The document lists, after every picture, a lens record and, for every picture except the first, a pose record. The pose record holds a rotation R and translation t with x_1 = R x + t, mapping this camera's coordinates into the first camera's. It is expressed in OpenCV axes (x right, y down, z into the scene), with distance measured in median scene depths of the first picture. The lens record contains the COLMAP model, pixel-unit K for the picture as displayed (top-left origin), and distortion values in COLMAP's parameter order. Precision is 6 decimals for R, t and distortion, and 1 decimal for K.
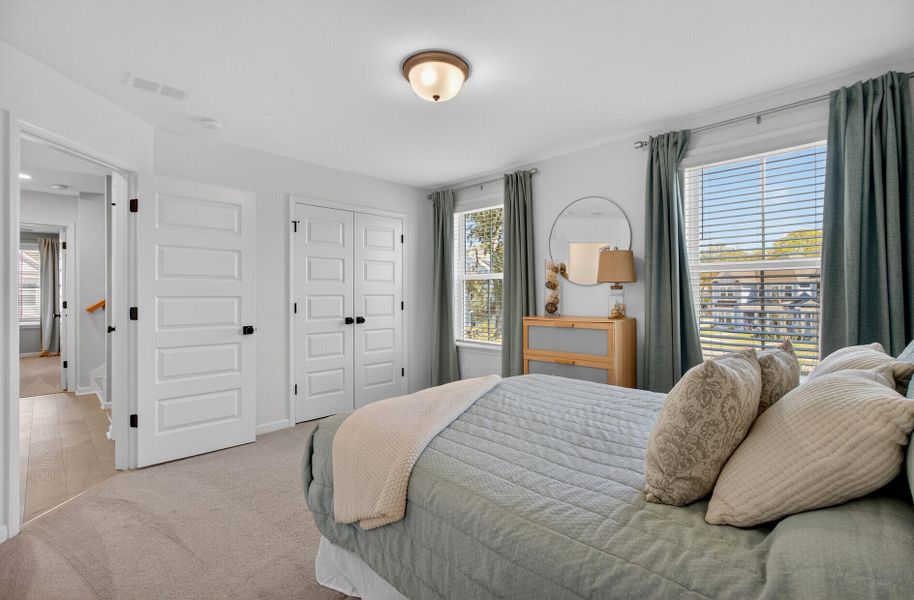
lens RADIAL K [[417.7, 0, 463.6], [0, 417.7, 287.1], [0, 0, 1]] dist [0.001637, 0.000202]
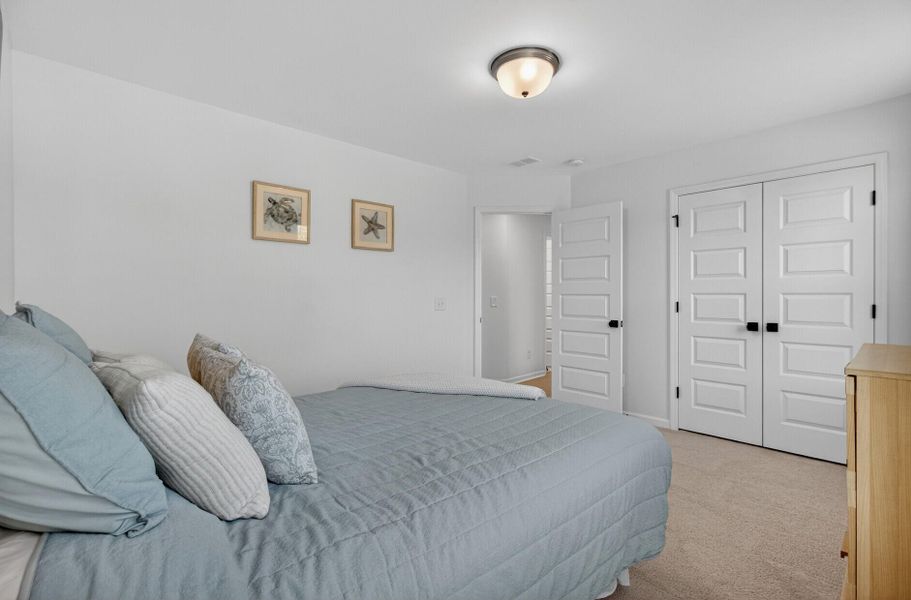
lens RADIAL K [[416.3, 0, 462.1], [0, 416.3, 287.2], [0, 0, 1]] dist [0.001637, 0.000202]
pose [[-0.024026, -0.010546, -0.999656, 0.559094], [0.022569, 0.999684, -0.011088, 0.004602], [0.999457, -0.022828, -0.023780, 0.535607]]
